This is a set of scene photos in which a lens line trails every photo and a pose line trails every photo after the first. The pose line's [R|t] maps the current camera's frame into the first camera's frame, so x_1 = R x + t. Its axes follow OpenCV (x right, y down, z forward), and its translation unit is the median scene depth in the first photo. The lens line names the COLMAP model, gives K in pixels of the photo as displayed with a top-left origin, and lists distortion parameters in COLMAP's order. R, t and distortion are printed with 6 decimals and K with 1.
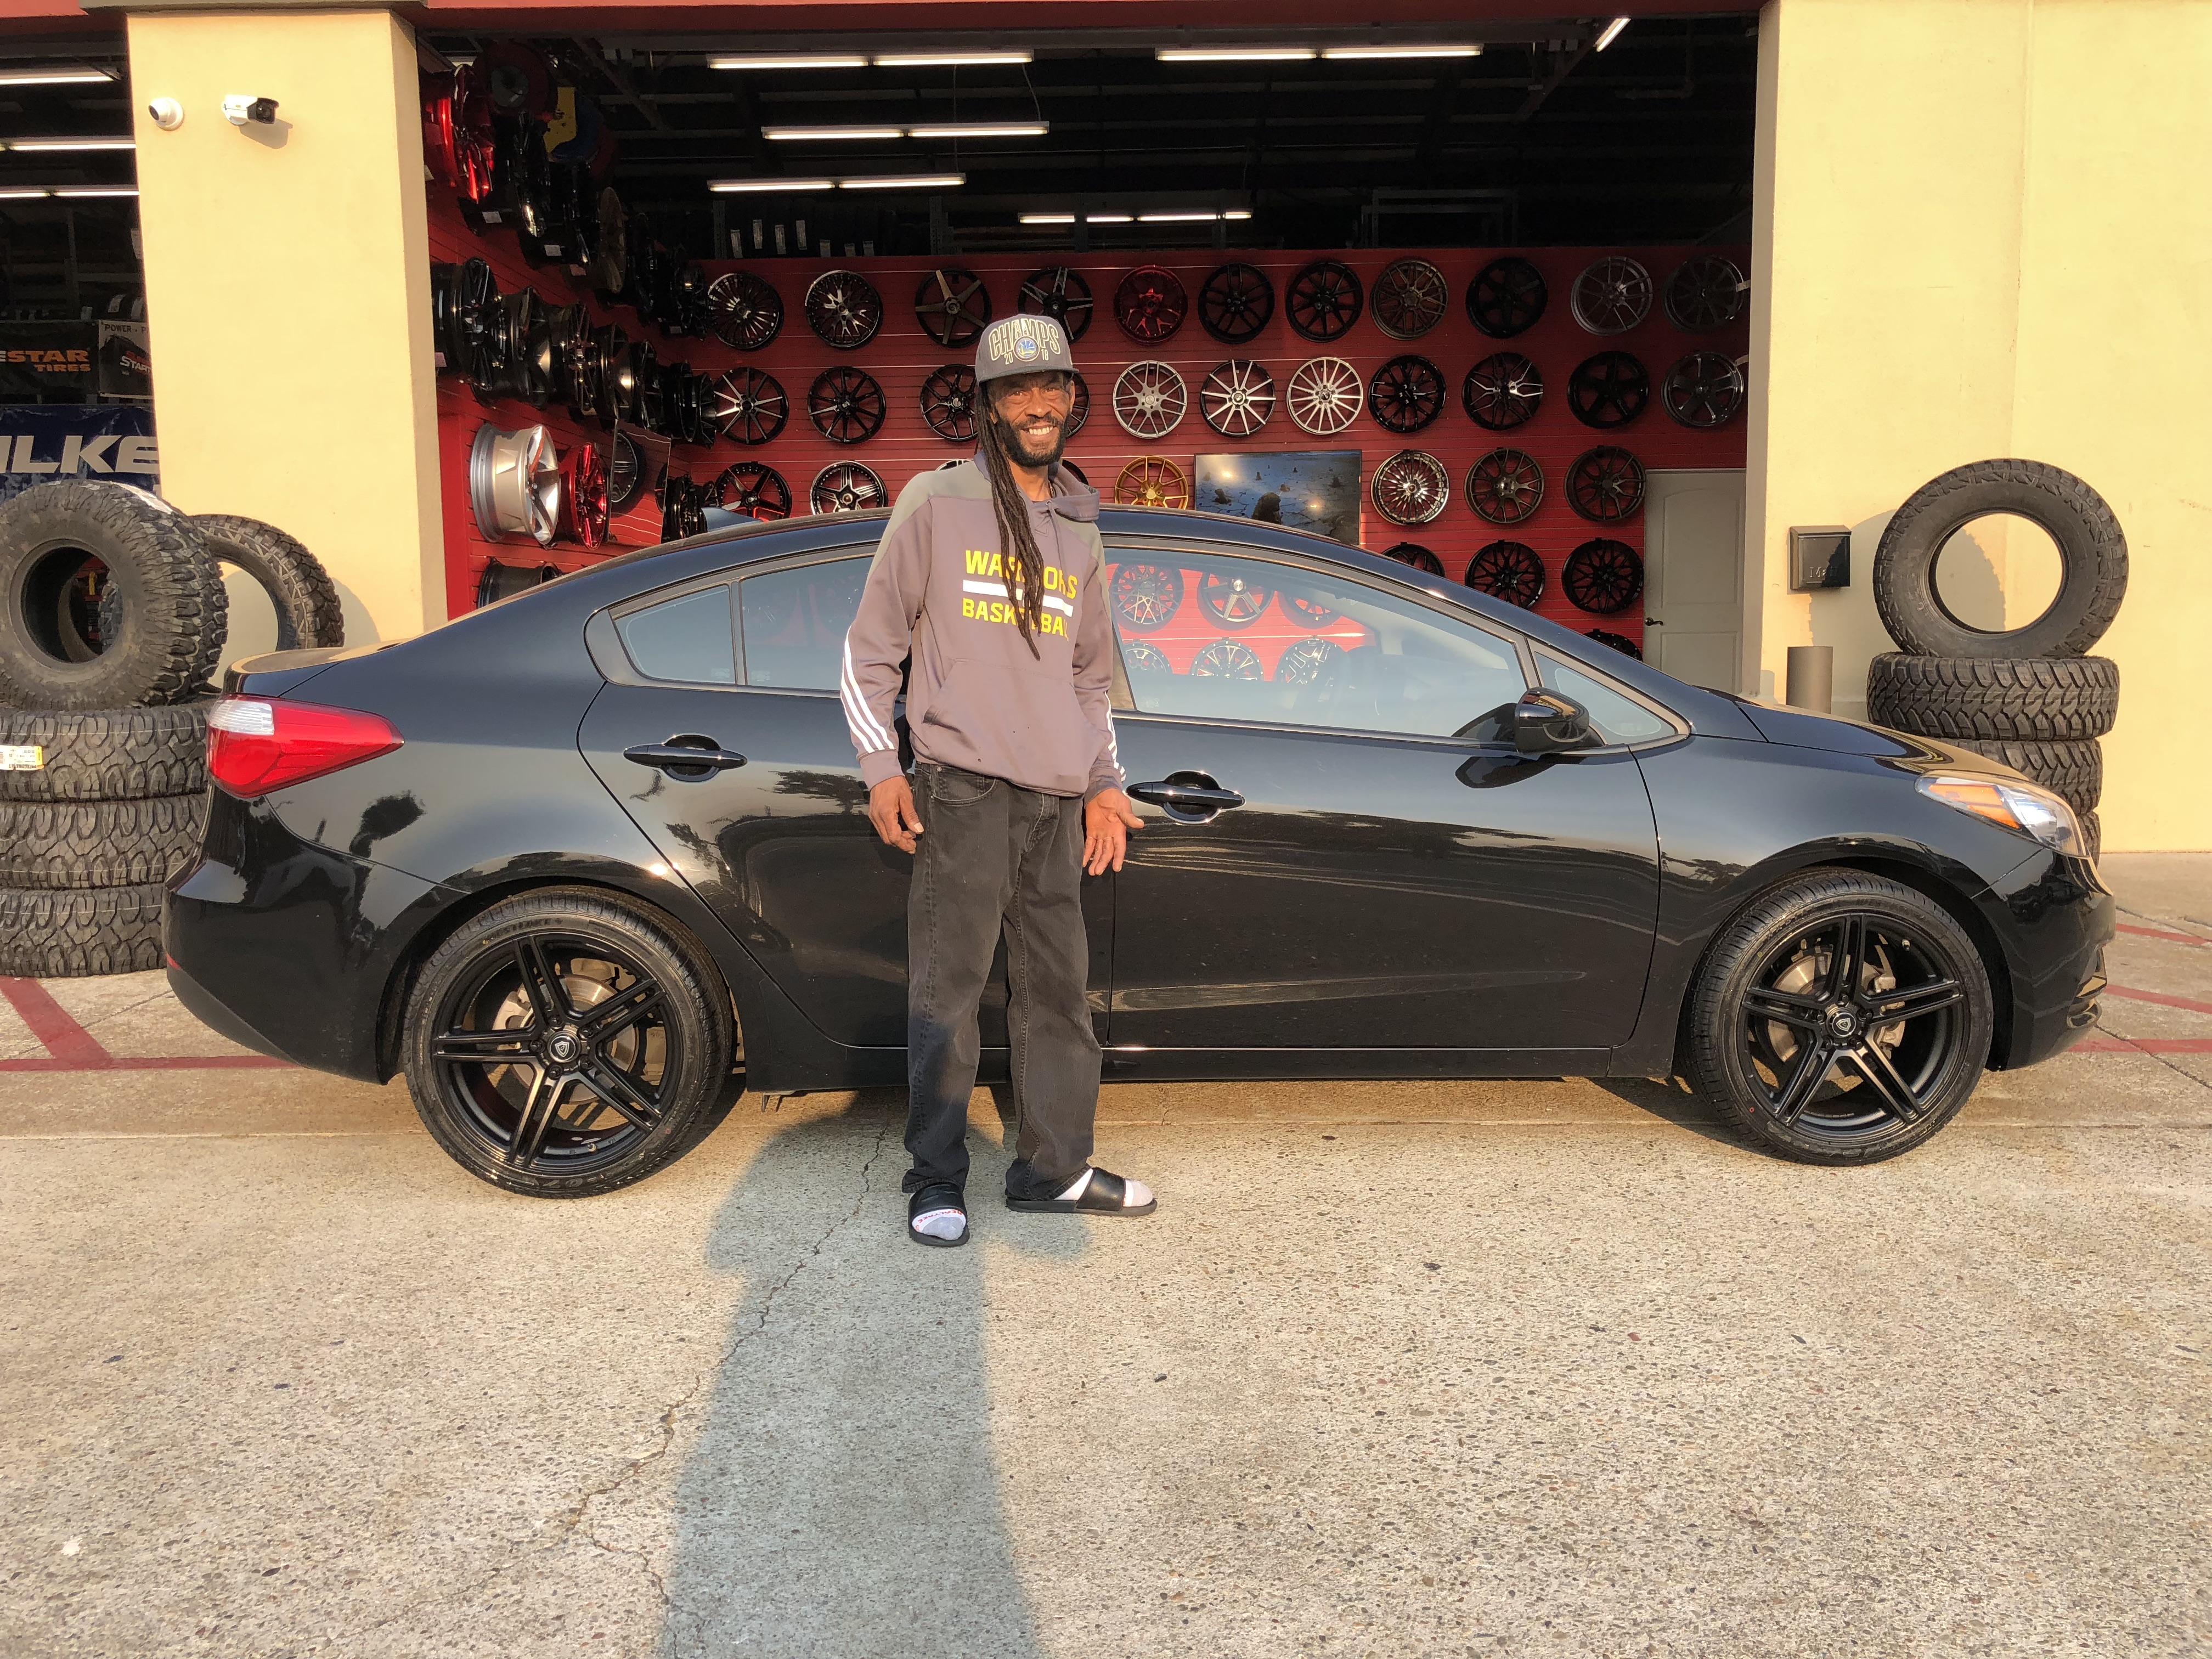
lens RADIAL K [[1805.8, 0, 1113.3], [0, 1805.8, 817.7], [0, 0, 1]] dist [0.007663, 0.020238]
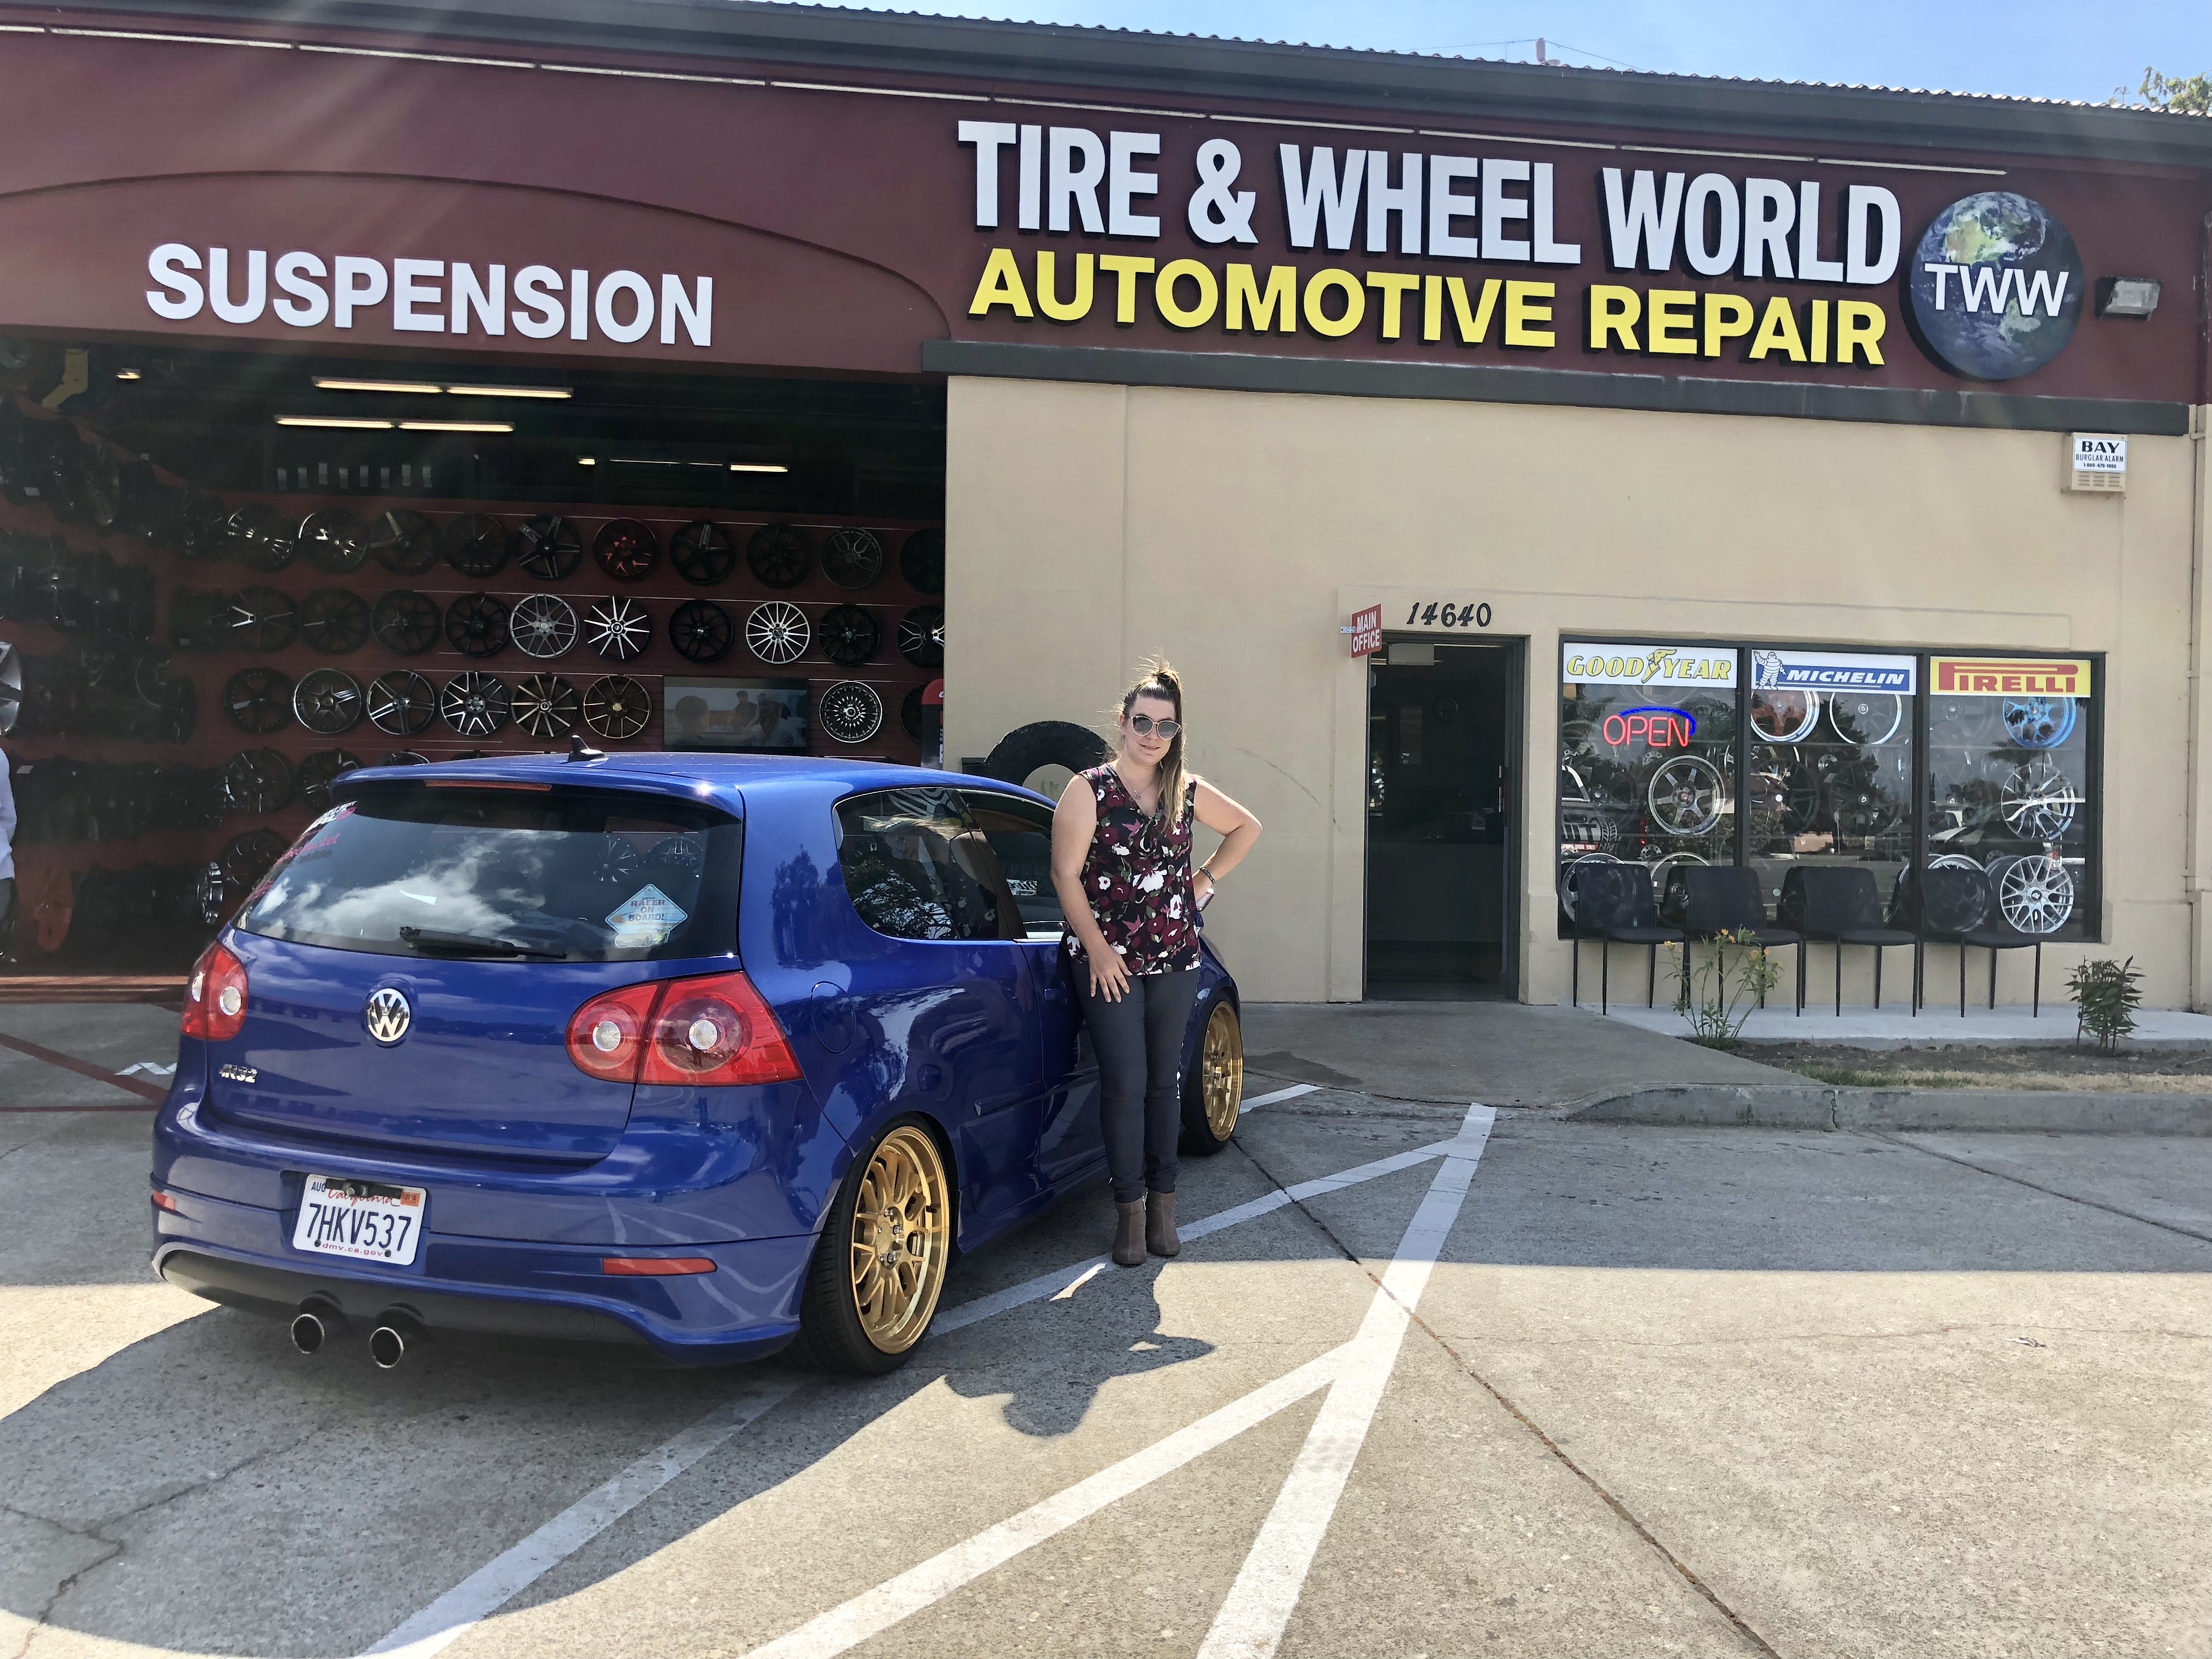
lens RADIAL K [[1805.8, 0, 1113.3], [0, 1805.8, 817.7], [0, 0, 1]] dist [0.007663, 0.020238]
pose [[0.988770, 0.027957, 0.146809, 0.698713], [-0.011472, 0.993647, -0.111959, 0.079628], [-0.149006, 0.109017, 0.982808, -0.812778]]
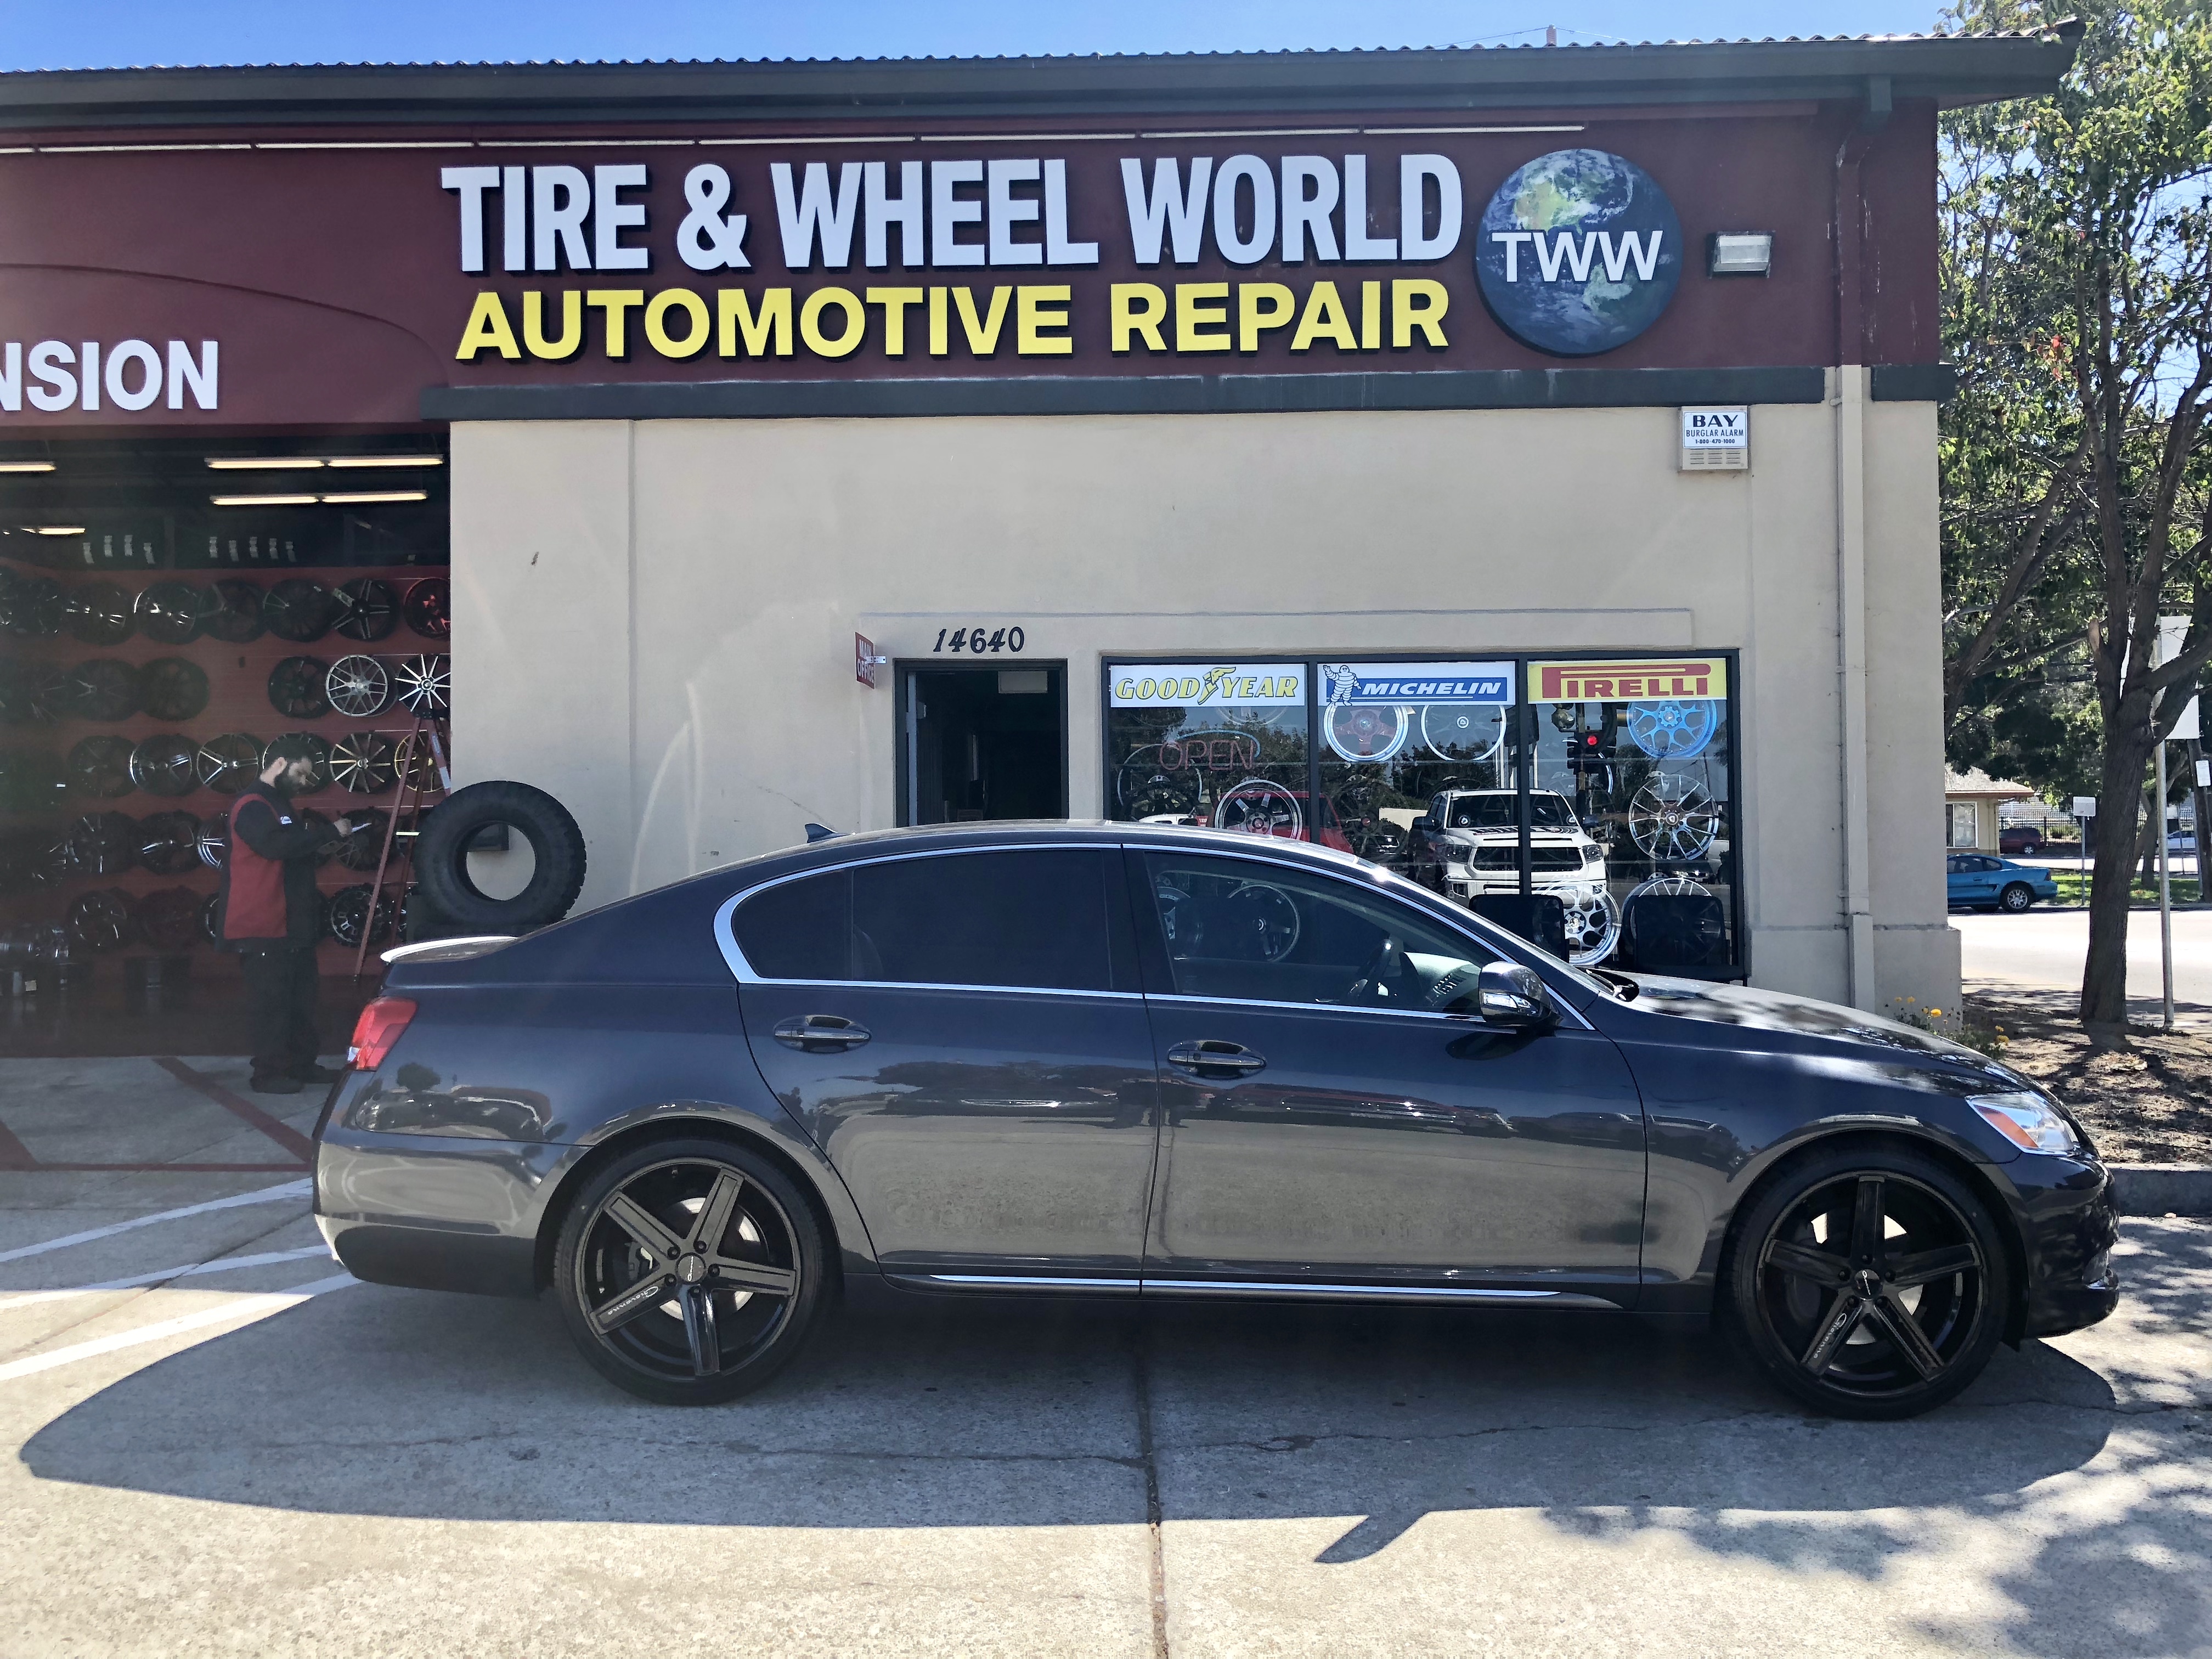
lens RADIAL K [[1805.8, 0, 1113.3], [0, 1805.8, 817.7], [0, 0, 1]] dist [0.007663, 0.020238]
pose [[0.999897, 0.001634, -0.014270, 2.086866], [-0.003466, 0.991594, -0.129345, 0.044267], [0.013939, 0.129381, 0.991497, -0.762937]]
